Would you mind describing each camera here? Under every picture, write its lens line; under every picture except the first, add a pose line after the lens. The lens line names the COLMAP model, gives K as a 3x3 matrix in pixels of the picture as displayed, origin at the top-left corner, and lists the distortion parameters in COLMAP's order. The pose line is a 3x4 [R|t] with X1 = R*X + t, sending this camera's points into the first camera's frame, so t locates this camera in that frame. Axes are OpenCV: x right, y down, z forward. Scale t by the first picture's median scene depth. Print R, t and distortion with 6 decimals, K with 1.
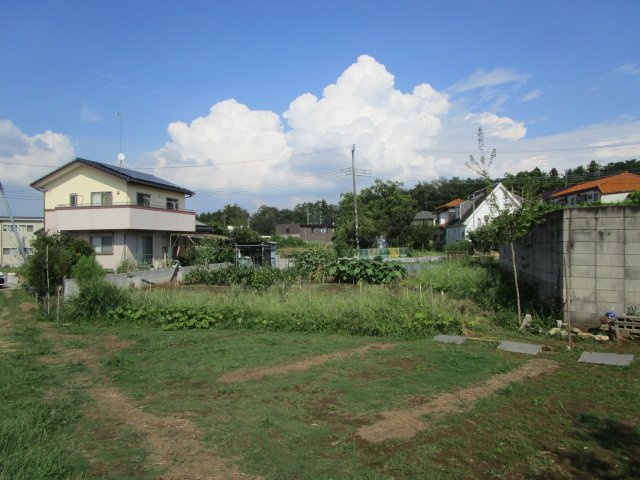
lens RADIAL K [[463.1, 0, 320.0], [0, 463.1, 240.0], [0, 0, 1]] dist [-0.016811, 0.005218]
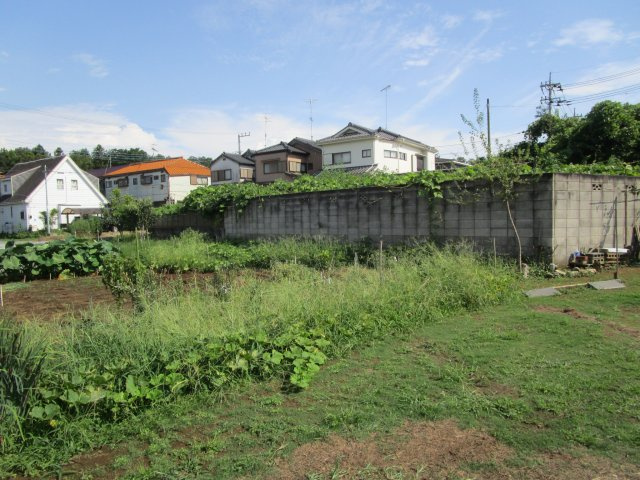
lens RADIAL K [[455.5, 0, 319.7], [0, 455.5, 231.4], [0, 0, 1]] dist [-0.019947, 0.000676]
pose [[0.491569, -0.035079, 0.870132, -0.224179], [0.023931, 0.999355, 0.026769, 0.015747], [-0.870510, 0.007664, 0.492091, 0.289877]]
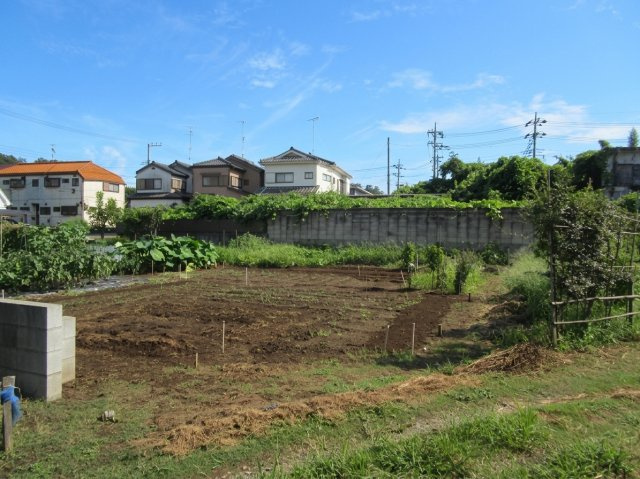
lens RADIAL K [[463.1, 0, 320.0], [0, 463.1, 239.5], [0, 0, 1]] dist [-0.016811, 0.005218]
pose [[0.168330, -0.001873, 0.985729, -0.479641], [-0.015422, 0.999871, 0.004533, 0.029409], [-0.985610, -0.015965, 0.168279, 0.517523]]
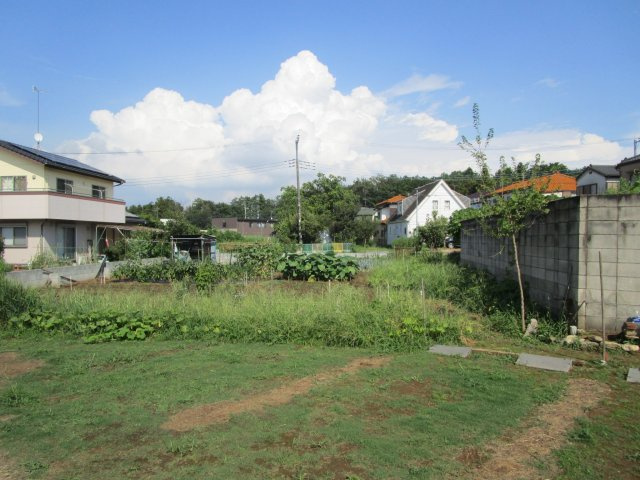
lens RADIAL K [[463.1, 0, 320.0], [0, 463.1, 240.0], [0, 0, 1]] dist [-0.016811, 0.005218]
pose [[0.990519, 0.009744, 0.137030, -0.018659], [-0.011066, 0.999899, 0.008892, 0.003445], [-0.136929, -0.010324, 0.990527, 0.061962]]
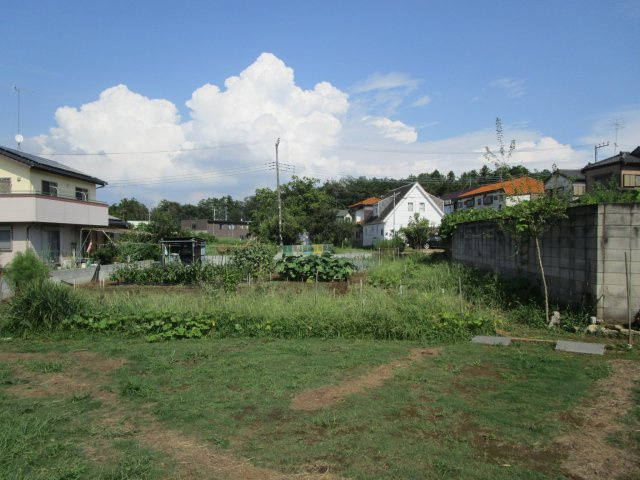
lens RADIAL K [[463.1, 0, 320.0], [0, 463.1, 240.0], [0, 0, 1]] dist [-0.016811, 0.005218]
pose [[0.977743, 0.004802, 0.209752, -0.073103], [-0.006128, 0.999965, 0.005670, 0.002332], [-0.209718, -0.006830, 0.977738, 0.046080]]
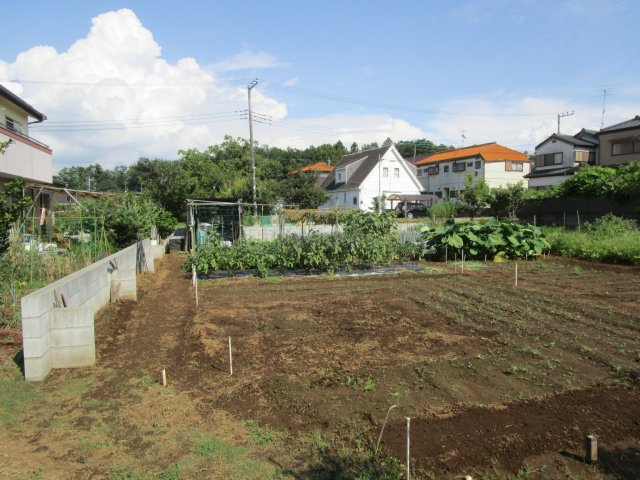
lens RADIAL K [[459.6, 0, 320.0], [0, 459.6, 240.0], [0, 0, 1]] dist [-0.023587, 0.007245]
pose [[0.877419, -0.026734, 0.478980, -0.332477], [-0.001908, 0.998244, 0.059211, 0.023391], [-0.479722, -0.052866, 0.875827, 0.443407]]
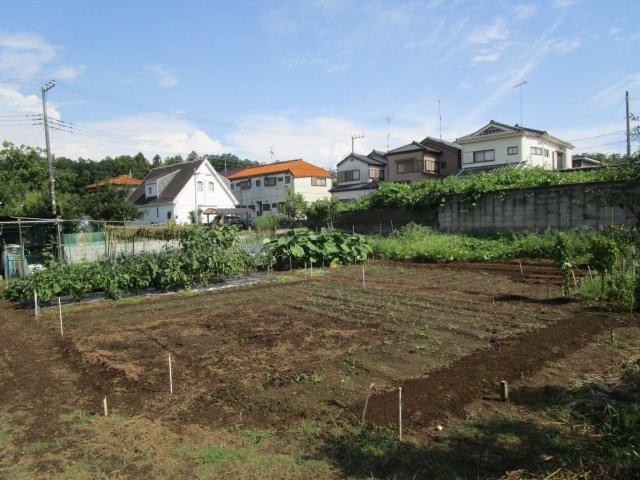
lens RADIAL K [[459.6, 0, 320.0], [0, 459.6, 240.0], [0, 0, 1]] dist [-0.023587, 0.007245]
pose [[0.605532, -0.042777, 0.794670, -0.375343], [0.025252, 0.999084, 0.034539, 0.023279], [-0.795420, -0.000847, 0.606058, 0.460294]]
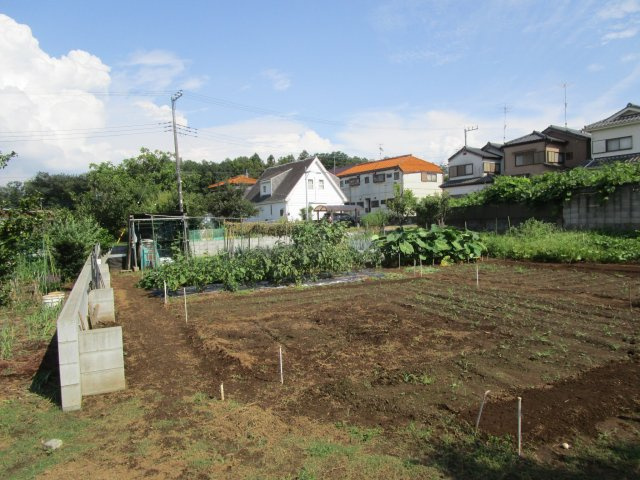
lens RADIAL K [[459.6, 0, 320.0], [0, 459.6, 240.0], [0, 0, 1]] dist [-0.023587, 0.007245]
pose [[0.773958, -0.042857, 0.631785, -0.373818], [0.026570, 0.999026, 0.035220, 0.023630], [-0.632679, -0.010472, 0.774343, 0.462064]]
